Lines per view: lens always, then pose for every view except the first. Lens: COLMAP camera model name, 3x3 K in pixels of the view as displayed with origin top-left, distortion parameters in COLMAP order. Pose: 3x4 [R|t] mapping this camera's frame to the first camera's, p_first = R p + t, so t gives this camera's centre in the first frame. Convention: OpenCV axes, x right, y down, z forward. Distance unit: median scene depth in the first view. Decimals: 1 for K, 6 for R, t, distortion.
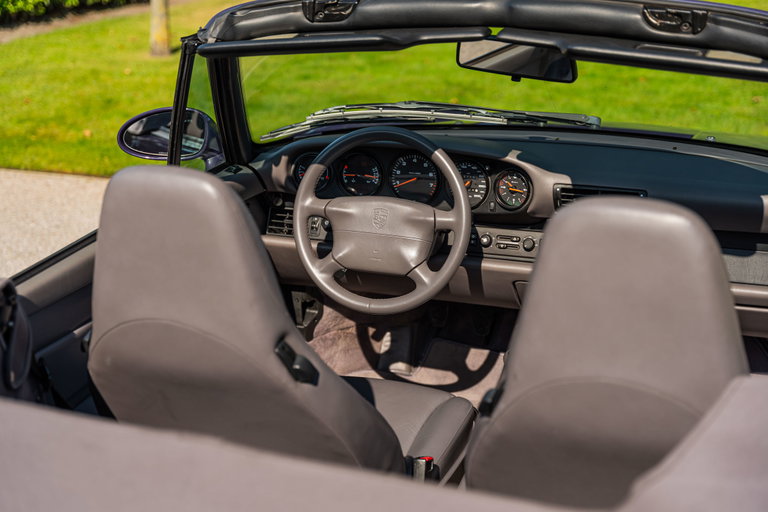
lens RADIAL K [[1207.3, 0, 384.0], [0, 1207.3, 256.0], [0, 0, 1]] dist [0.007325, 0.154279]
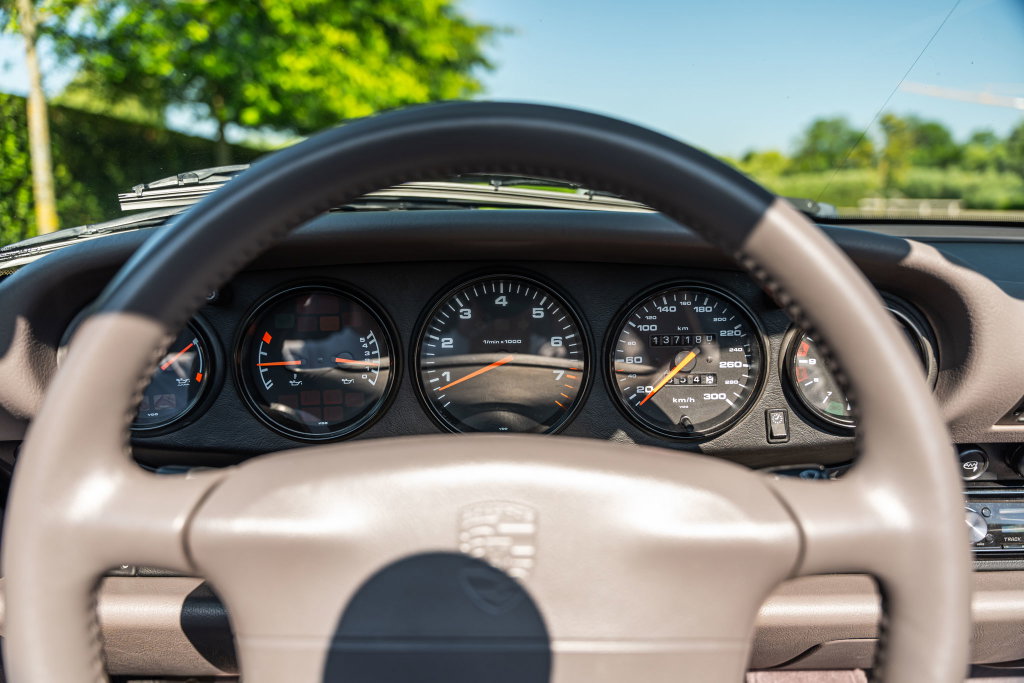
lens RADIAL K [[675.5, 0, 512.0], [0, 675.5, 341.5], [0, 0, 1]] dist [-0.005734, -0.000952]
pose [[0.931773, -0.057705, 0.358426, -0.037544], [0.101000, 0.989514, -0.103256, -0.053142], [-0.348710, 0.132412, 0.927830, 0.884413]]
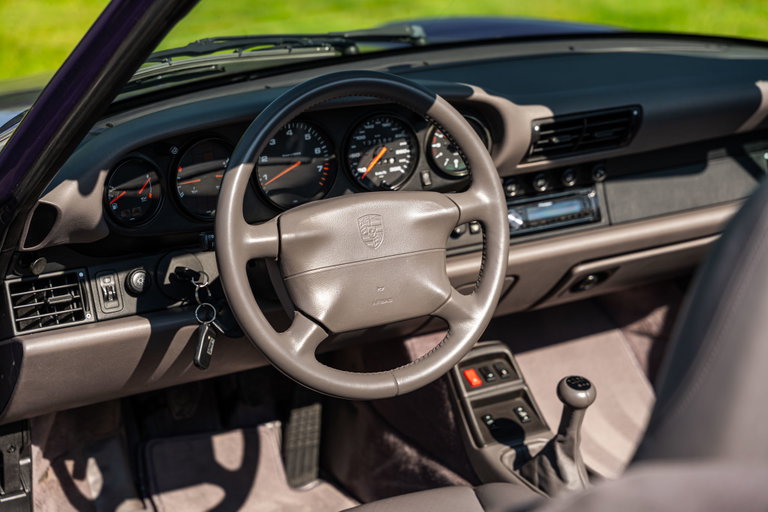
lens RADIAL K [[1521.7, 0, 384.0], [0, 1521.7, 256.0], [0, 0, 1]] dist [-0.004640, 0.204803]
pose [[0.640773, -0.233751, 0.731280, -0.523857], [0.232931, 0.966815, 0.104937, -0.093114], [-0.731542, 0.103097, 0.673957, 0.505246]]
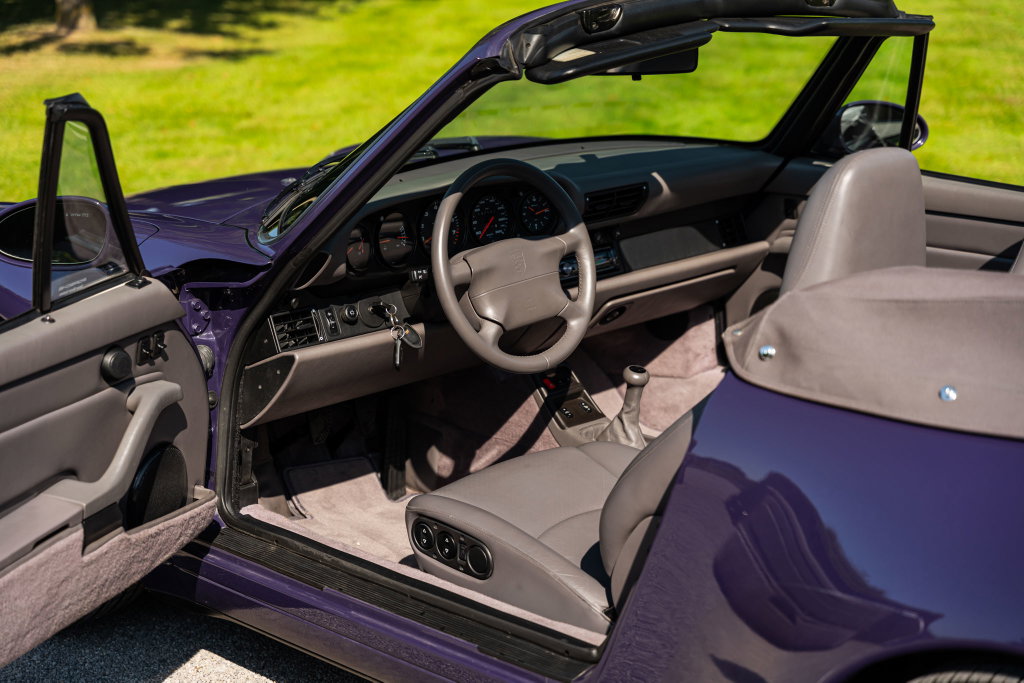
lens RADIAL K [[2028.9, 0, 512.0], [0, 2028.9, 341.5], [0, 0, 1]] dist [-0.004640, 0.204803]
pose [[0.408503, -0.217143, 0.886552, -1.284627], [0.282589, 0.953655, 0.103369, -0.127907], [-0.867911, 0.208303, 0.450933, 0.358809]]
